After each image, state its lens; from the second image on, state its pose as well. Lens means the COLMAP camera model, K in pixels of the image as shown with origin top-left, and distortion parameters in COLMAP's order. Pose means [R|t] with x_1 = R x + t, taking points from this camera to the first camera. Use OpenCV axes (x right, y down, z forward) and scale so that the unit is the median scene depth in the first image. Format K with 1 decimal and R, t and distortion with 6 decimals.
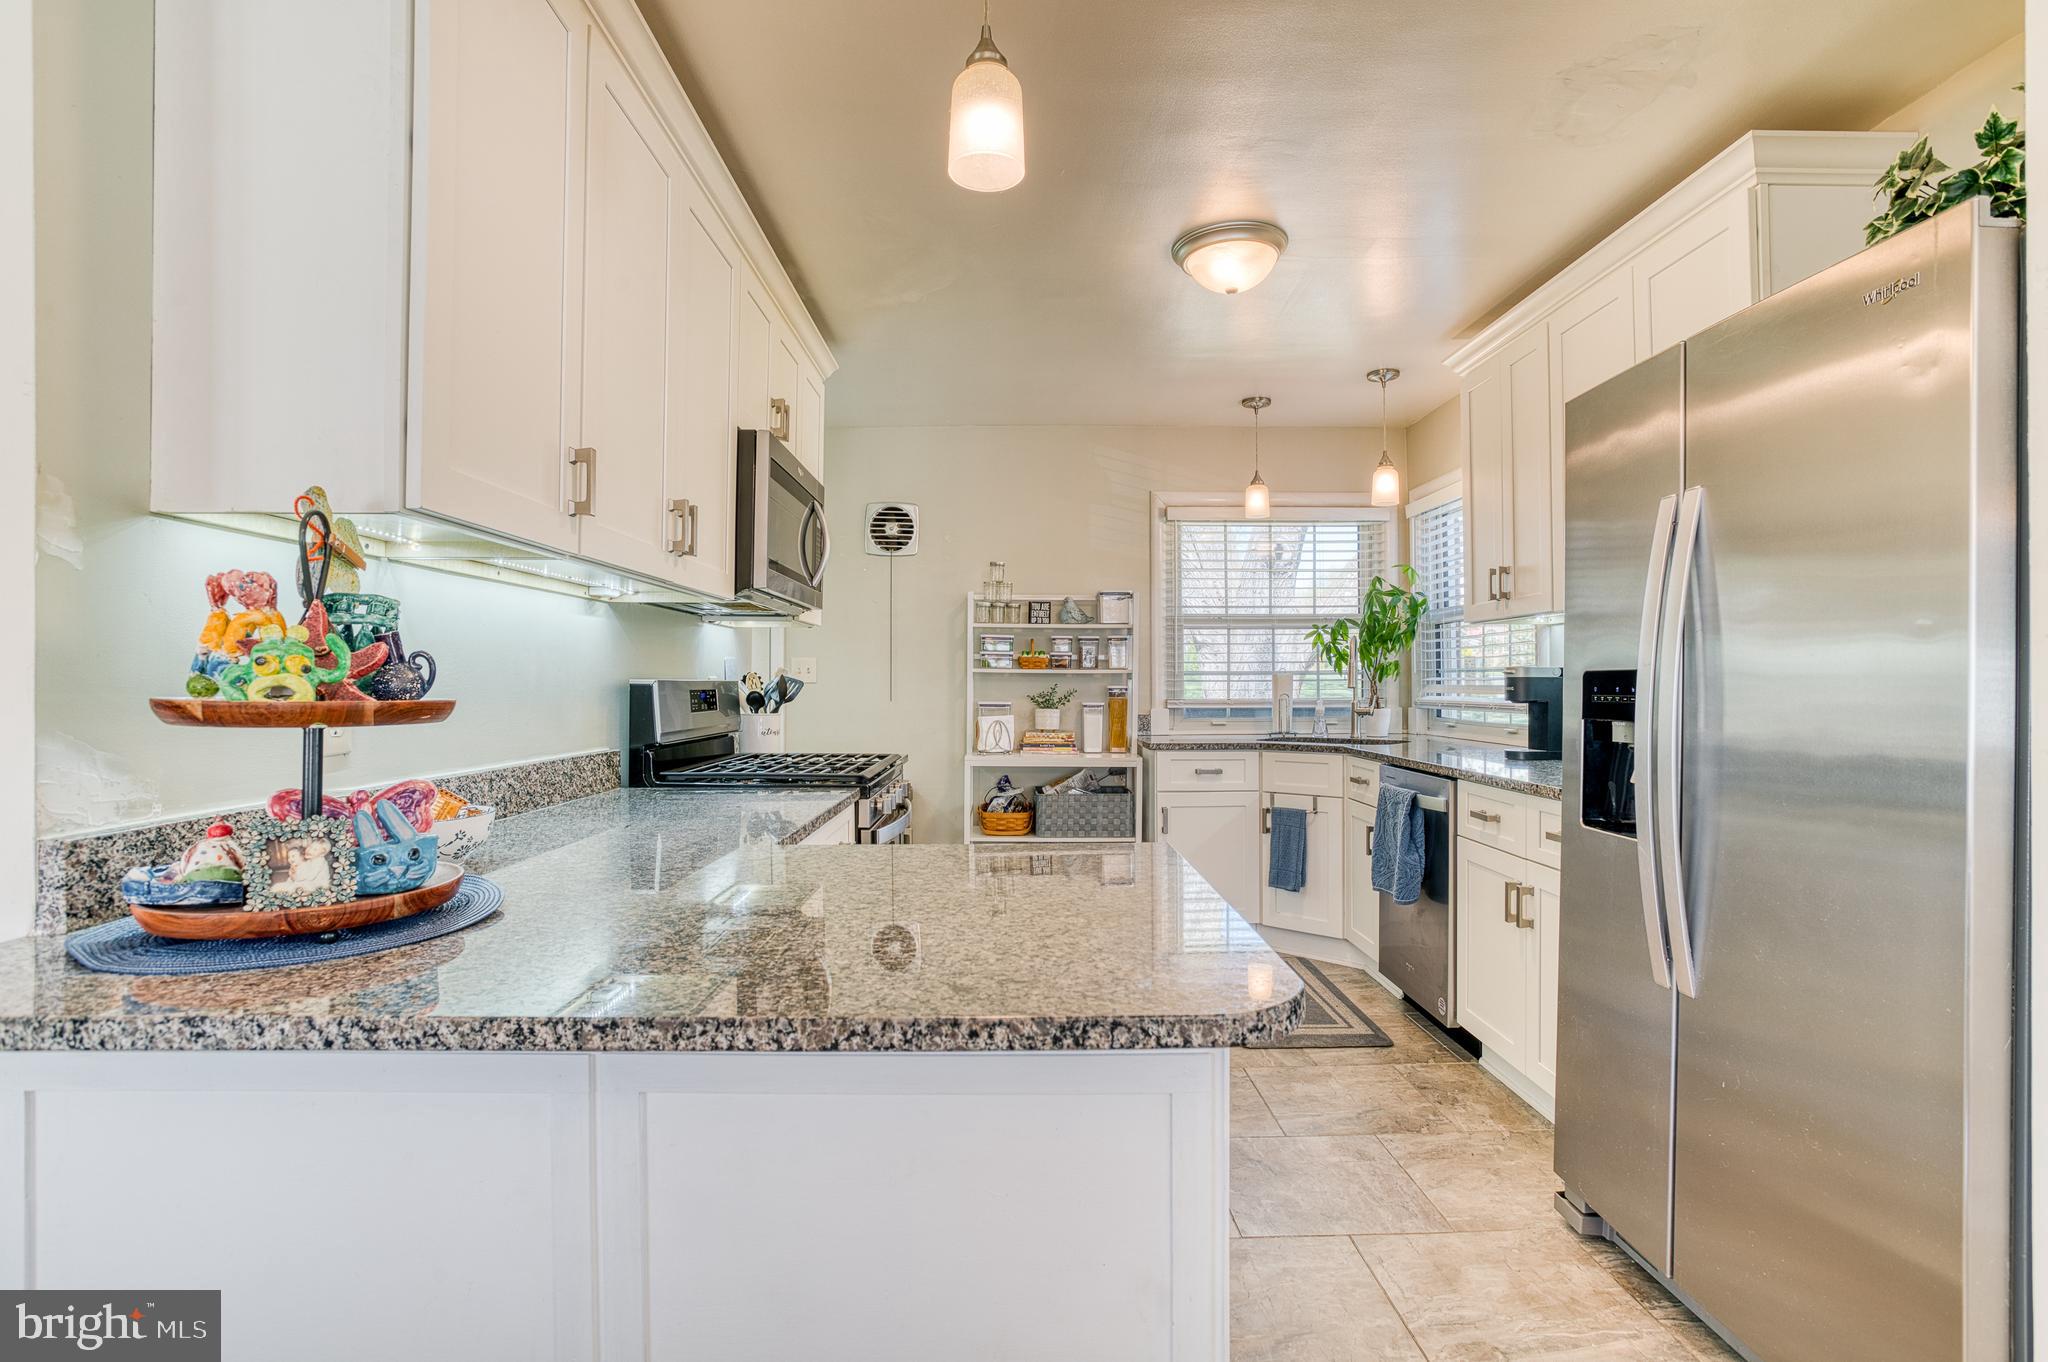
lens RADIAL K [[992.0, 0, 1026.2], [0, 992.0, 679.1], [0, 0, 1]] dist [-0.061329, 0.031980]
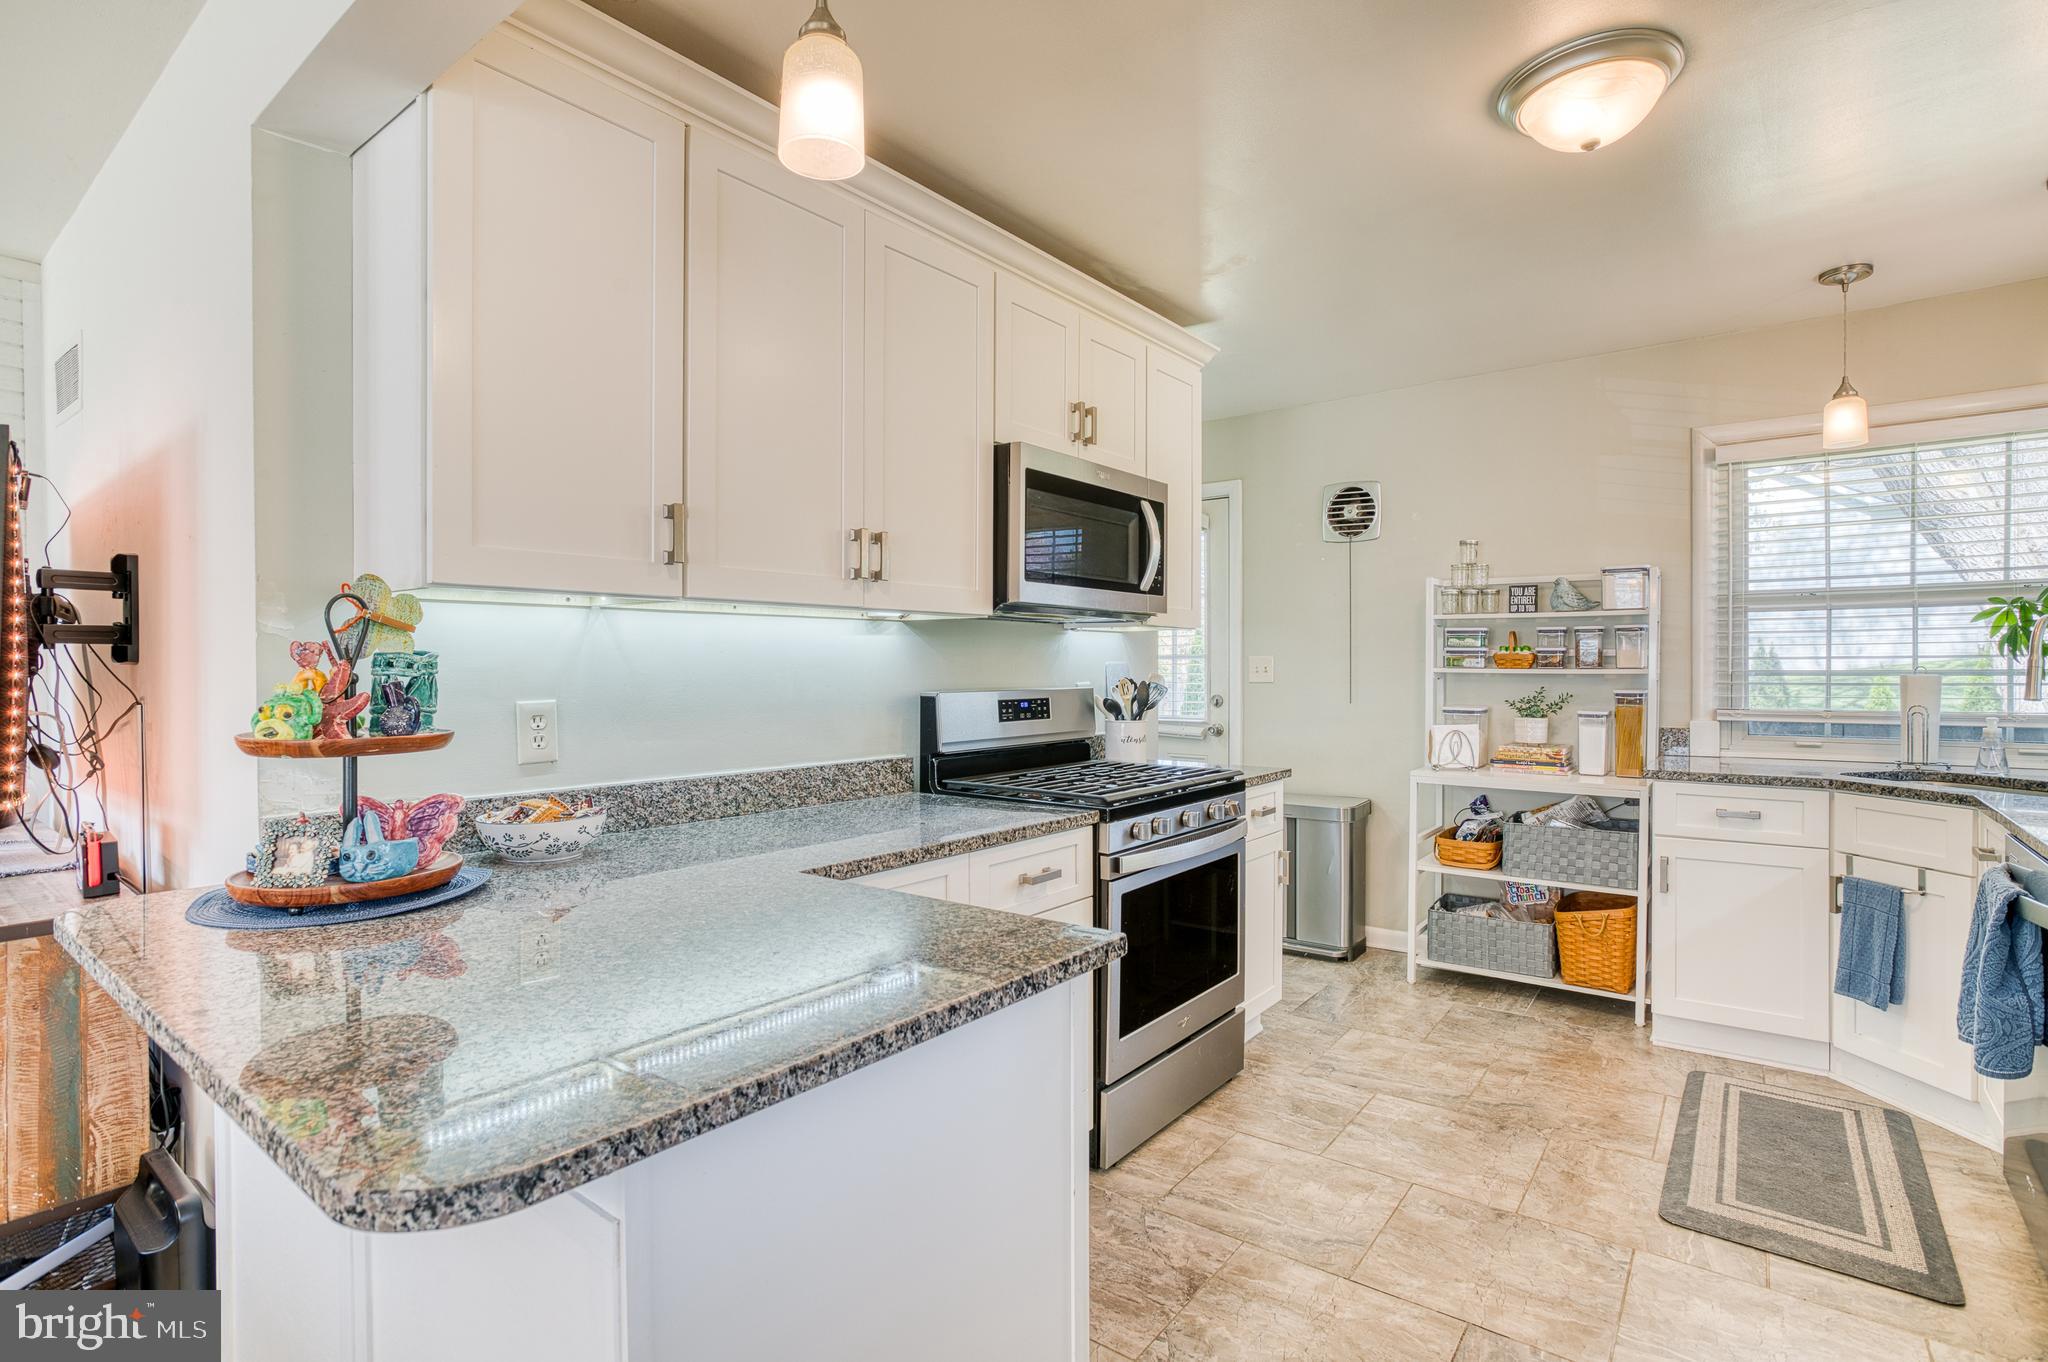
lens RADIAL K [[992.0, 0, 1026.2], [0, 992.0, 679.1], [0, 0, 1]] dist [-0.061329, 0.031980]
pose [[0.781370, 0.005489, -0.624043, 0.204940], [0.005540, 0.999861, 0.015731, -0.016891], [0.624043, -0.015749, 0.781231, 0.126798]]
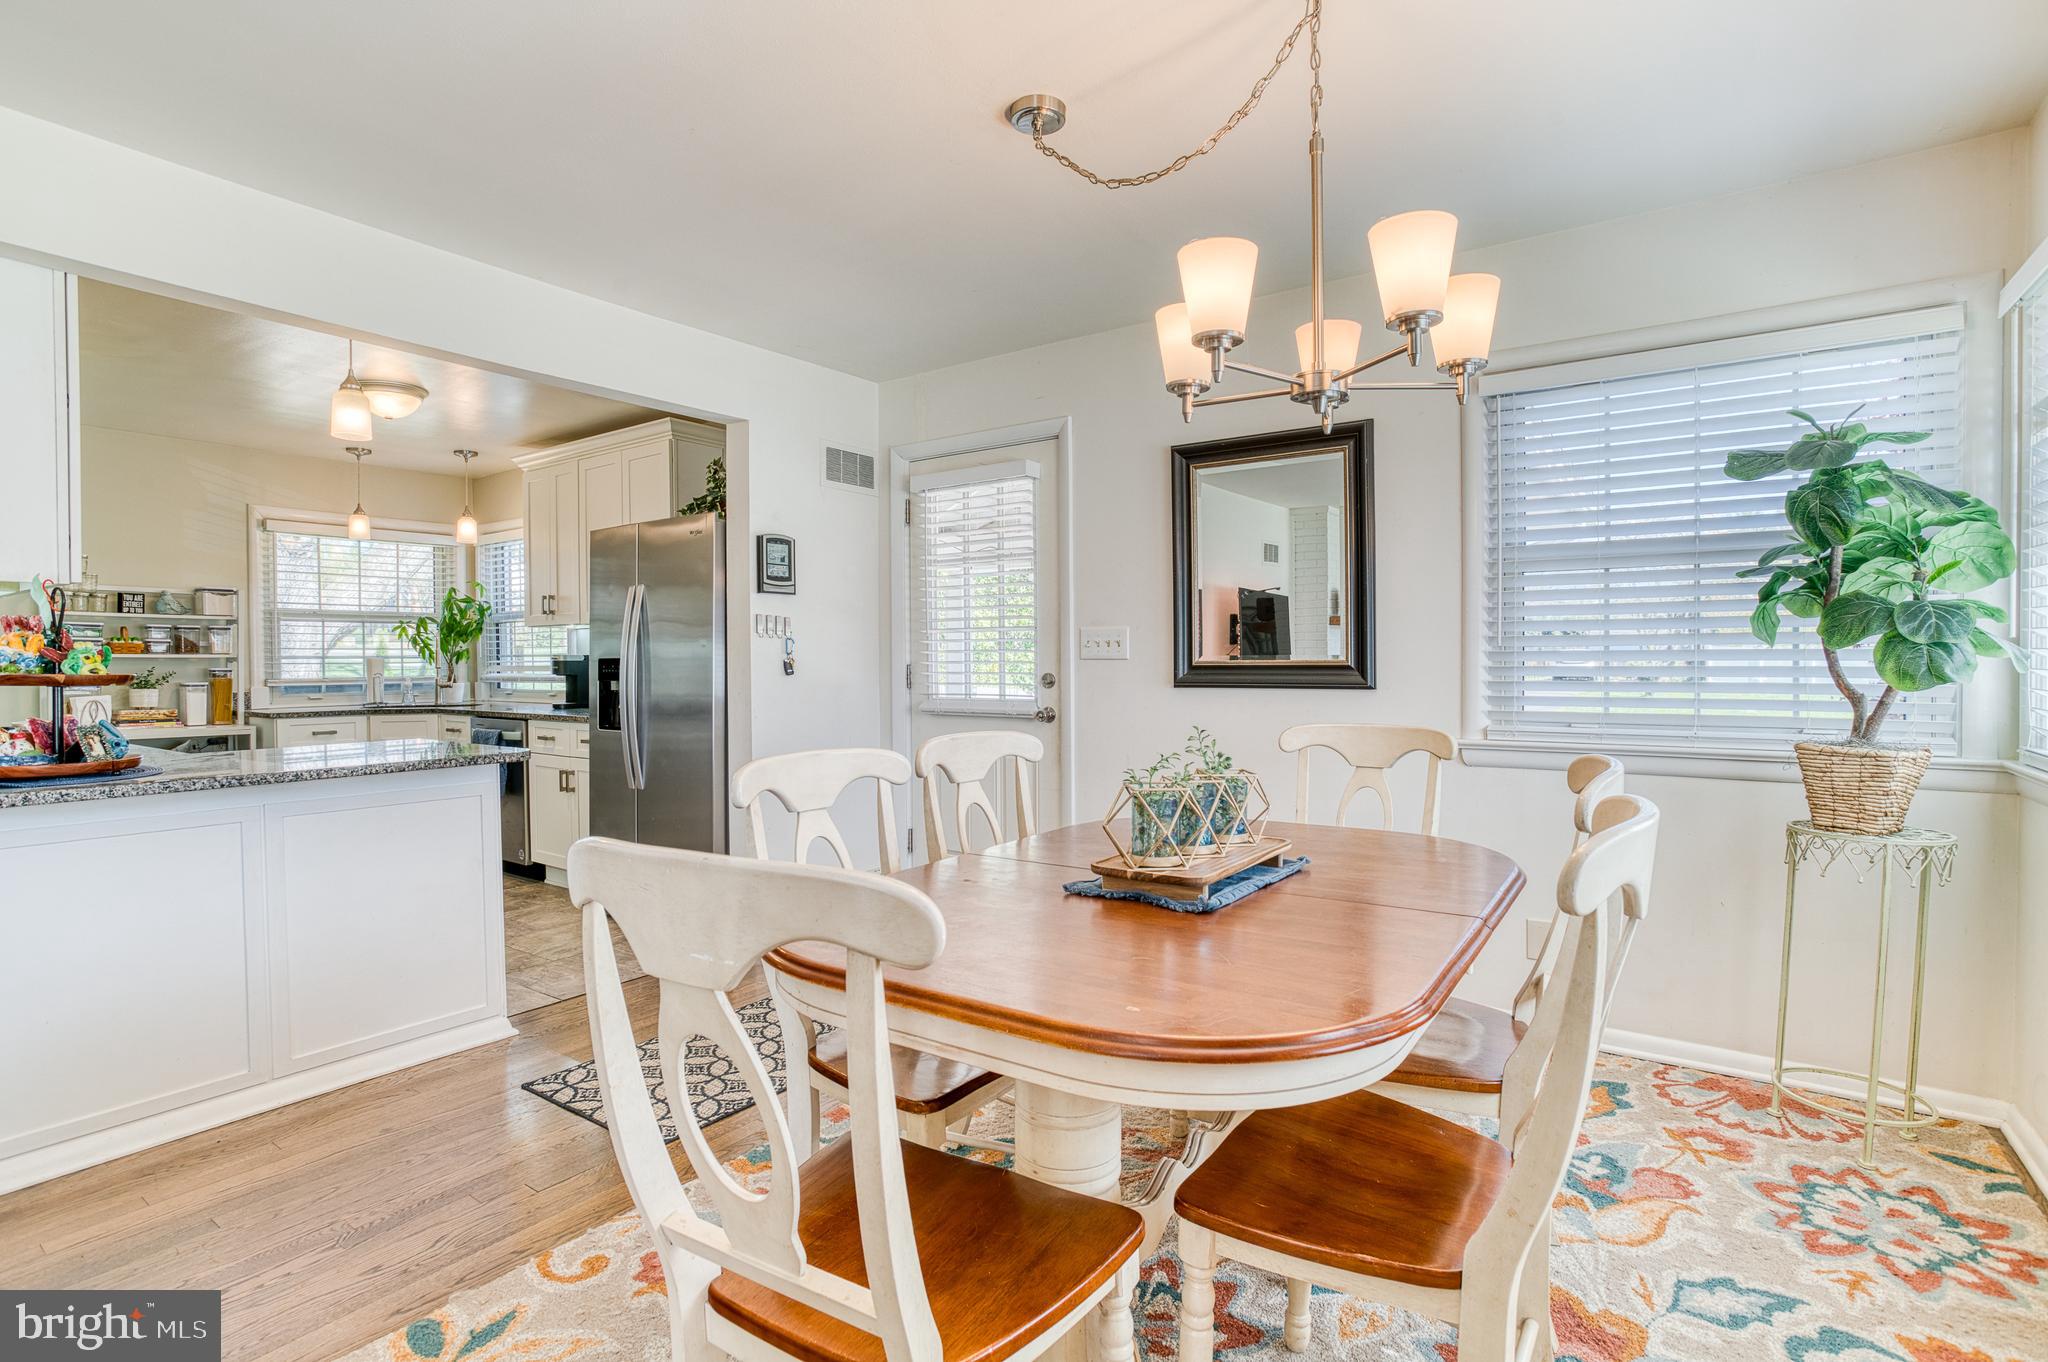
lens RADIAL K [[992.0, 0, 1026.2], [0, 992.0, 679.1], [0, 0, 1]] dist [-0.061329, 0.031980]
pose [[0.592139, -0.017134, 0.805654, -0.276692], [0.000864, 0.999787, 0.020627, -0.003190], [-0.805835, -0.011518, 0.592027, -0.469935]]
